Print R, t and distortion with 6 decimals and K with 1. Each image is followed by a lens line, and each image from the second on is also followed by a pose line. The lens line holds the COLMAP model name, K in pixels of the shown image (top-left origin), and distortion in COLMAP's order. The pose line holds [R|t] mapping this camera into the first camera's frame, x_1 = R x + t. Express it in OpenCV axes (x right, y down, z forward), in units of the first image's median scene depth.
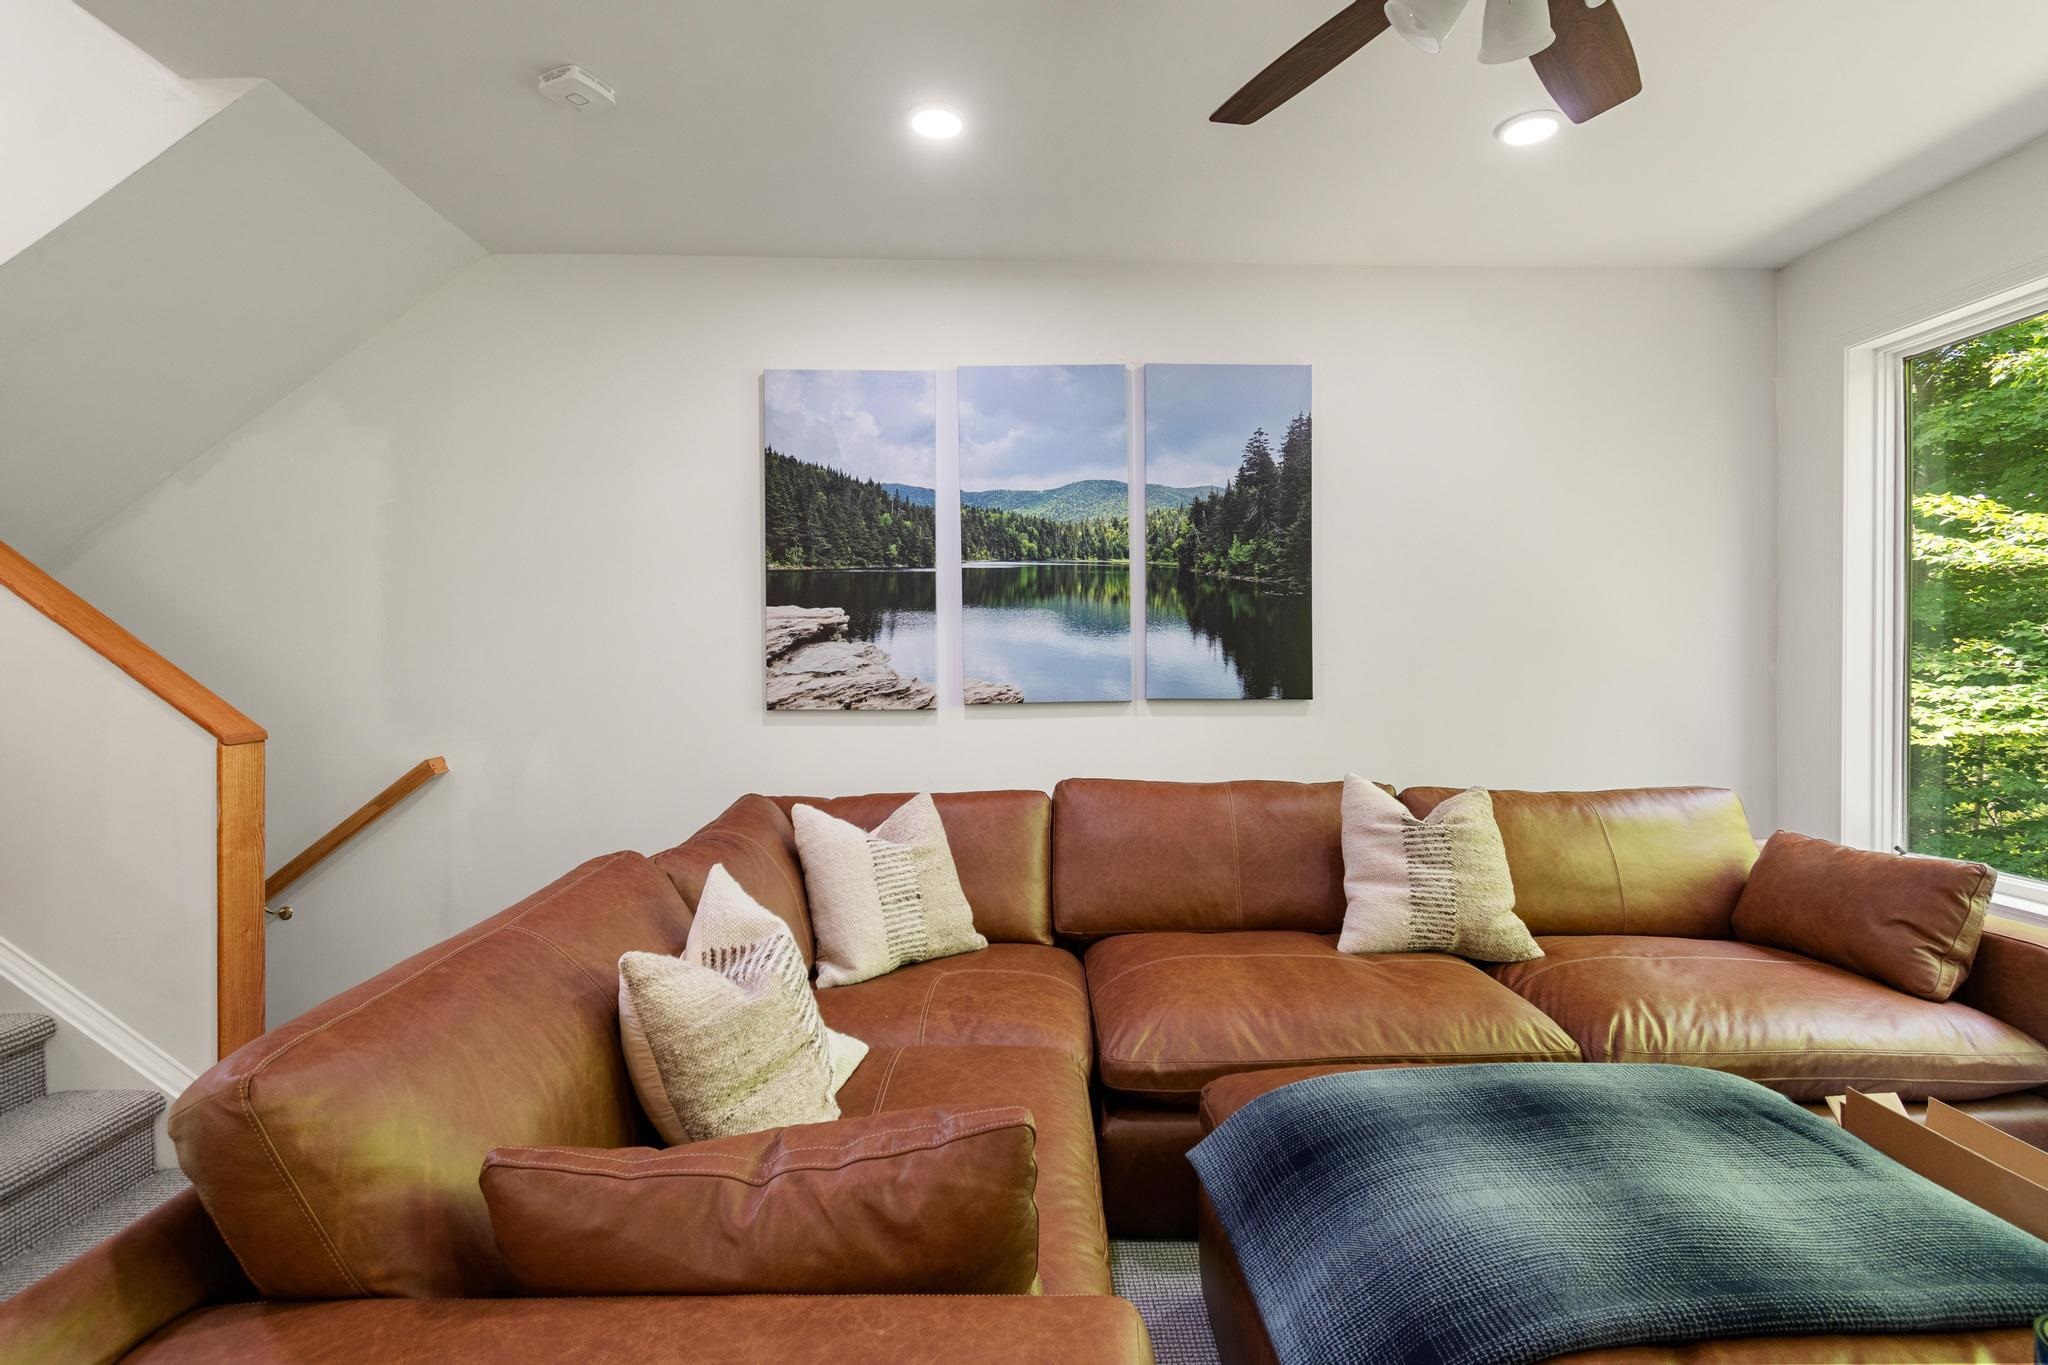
lens RADIAL K [[988.9, 0, 1030.0], [0, 988.9, 661.3], [0, 0, 1]] dist [0.000478, -0.001270]
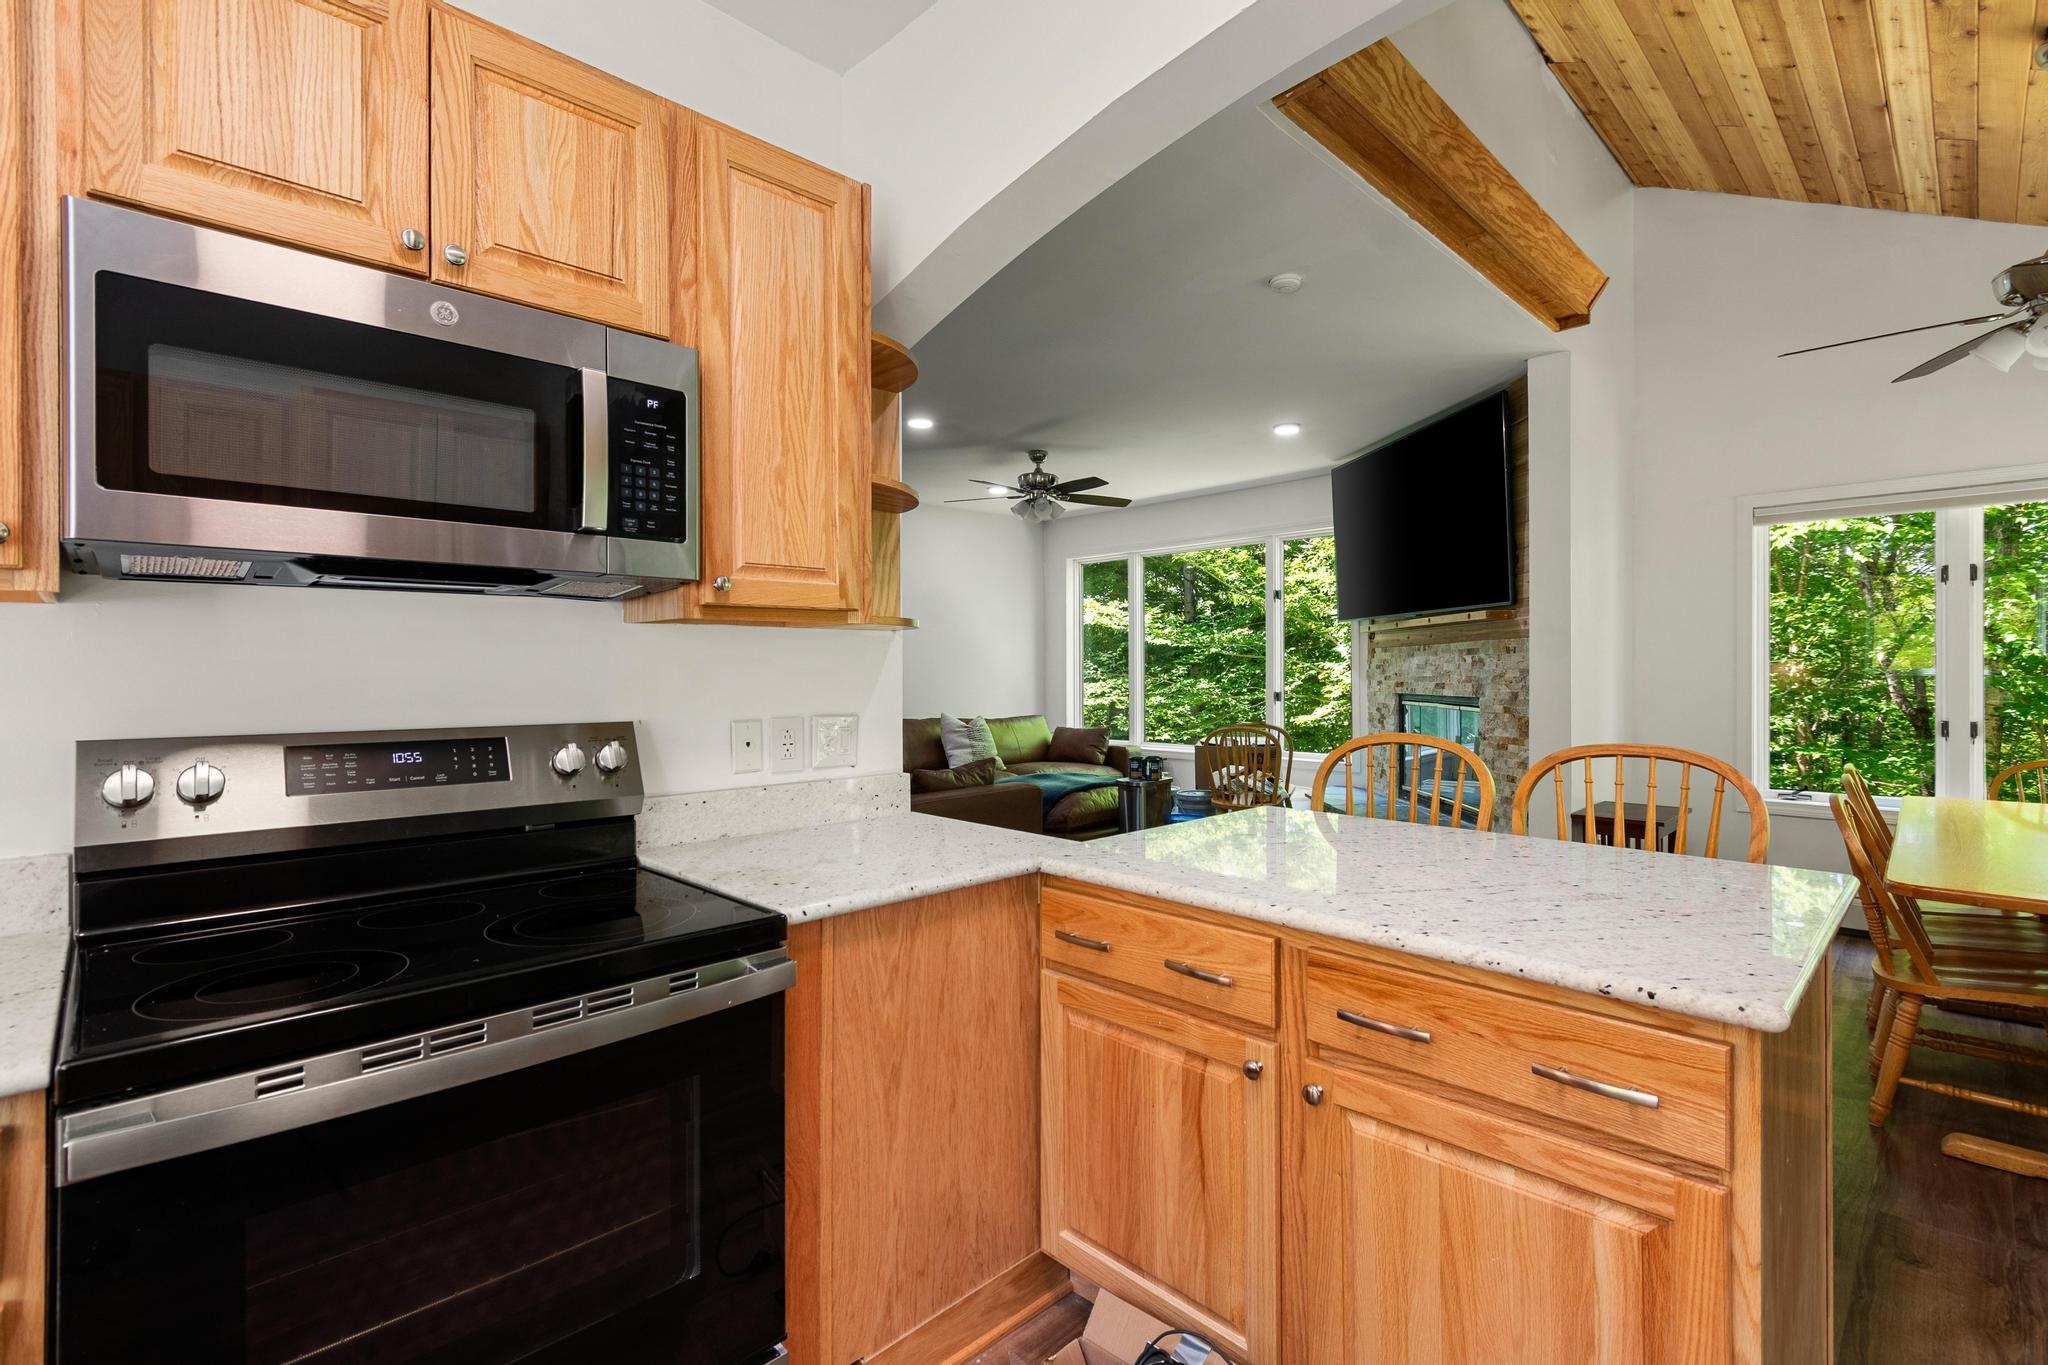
lens RADIAL K [[933.1, 0, 1036.3], [0, 933.1, 673.8], [0, 0, 1]] dist [0.000974, -0.001459]
pose [[0.742785, -0.006096, 0.669503, -1.225402], [0.005752, 0.999980, 0.002724, 0.000223], [-0.669506, 0.001828, 0.742805, -1.098239]]
